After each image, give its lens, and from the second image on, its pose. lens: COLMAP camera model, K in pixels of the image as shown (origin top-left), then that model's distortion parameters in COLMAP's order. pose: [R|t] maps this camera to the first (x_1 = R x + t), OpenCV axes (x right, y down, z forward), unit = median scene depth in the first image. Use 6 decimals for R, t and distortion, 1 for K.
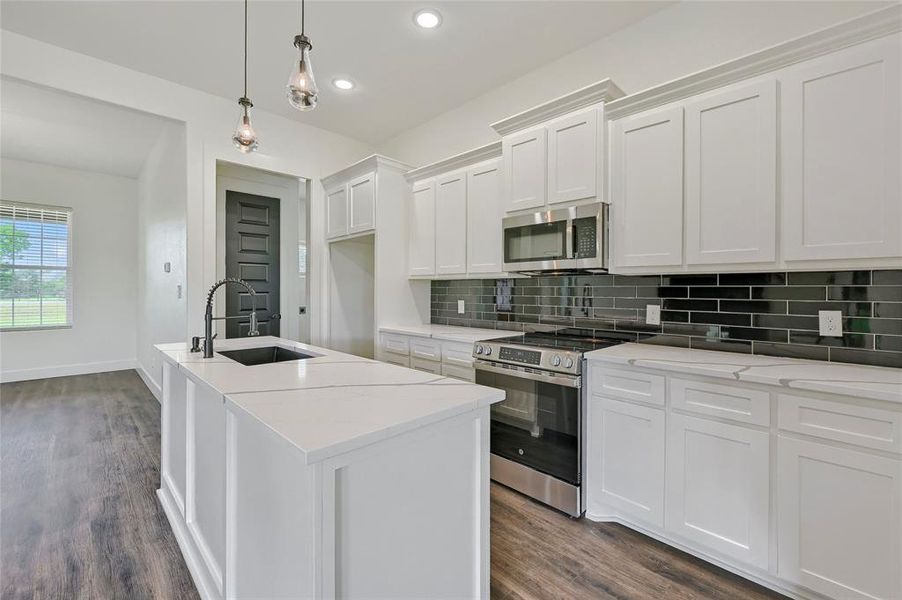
lens RADIAL K [[376.9, 0, 459.6], [0, 376.9, 289.9], [0, 0, 1]] dist [-0.000594, -0.001302]
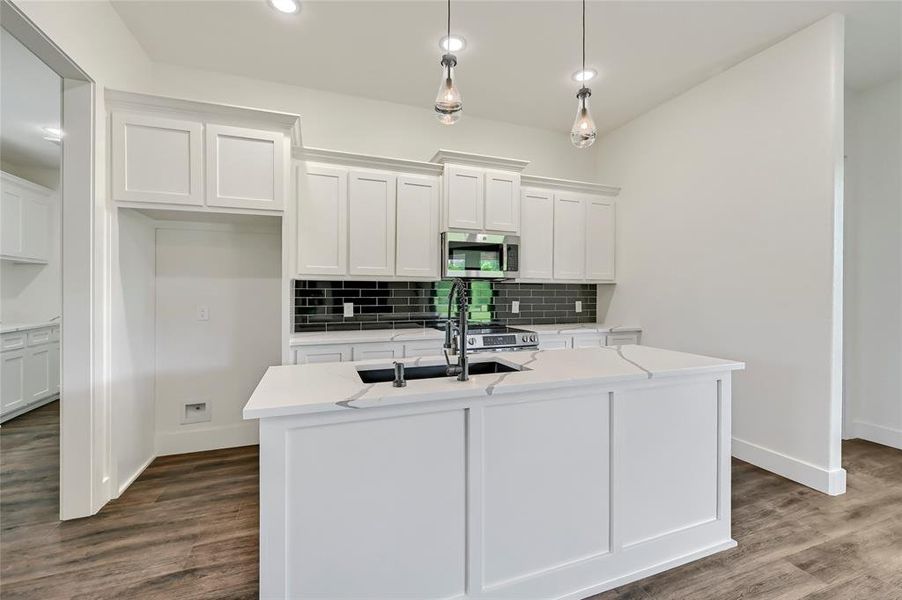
lens RADIAL K [[376.9, 0, 451.7], [0, 376.9, 292.8], [0, 0, 1]] dist [-0.000594, -0.001302]
pose [[0.430724, -0.004045, 0.902475, -0.857034], [-0.001528, 0.999985, 0.005212, -0.003731], [-0.902482, -0.003624, 0.430711, 0.426274]]
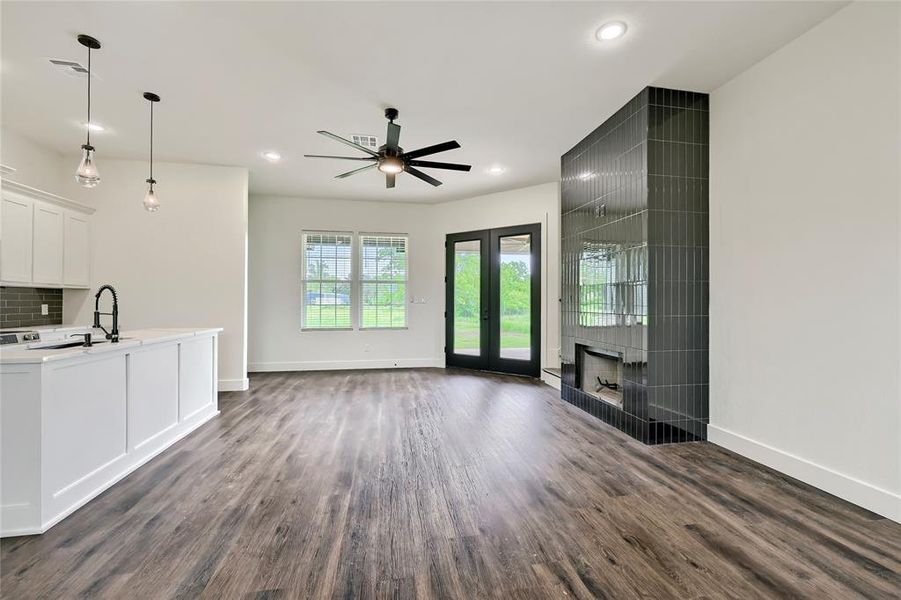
lens RADIAL K [[376.4, 0, 458.7], [0, 376.4, 296.9], [0, 0, 1]] dist [-0.000594, -0.001302]
pose [[-0.822844, 0.002514, 0.568262, -1.550338], [-0.004107, 0.999938, -0.010371, 0.012624], [-0.568253, -0.010867, -0.822782, 0.883649]]
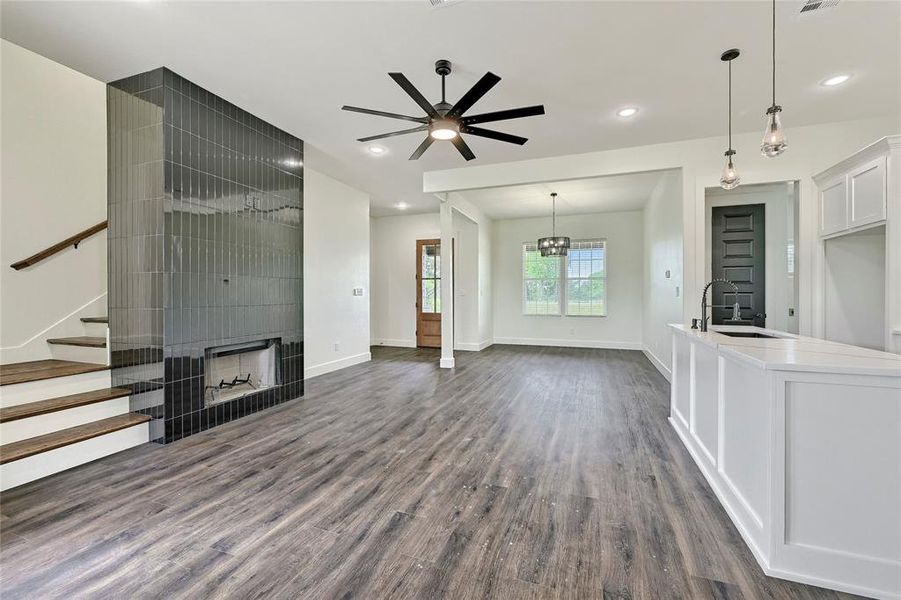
lens RADIAL K [[376.4, 0, 452.7], [0, 376.4, 296.1], [0, 0, 1]] dist [-0.000594, -0.001302]
pose [[0.408778, 0.001189, -0.912633, 0.189588], [0.000902, 0.999998, 0.001707, 0.020248], [0.912633, -0.001521, 0.408776, -0.340536]]
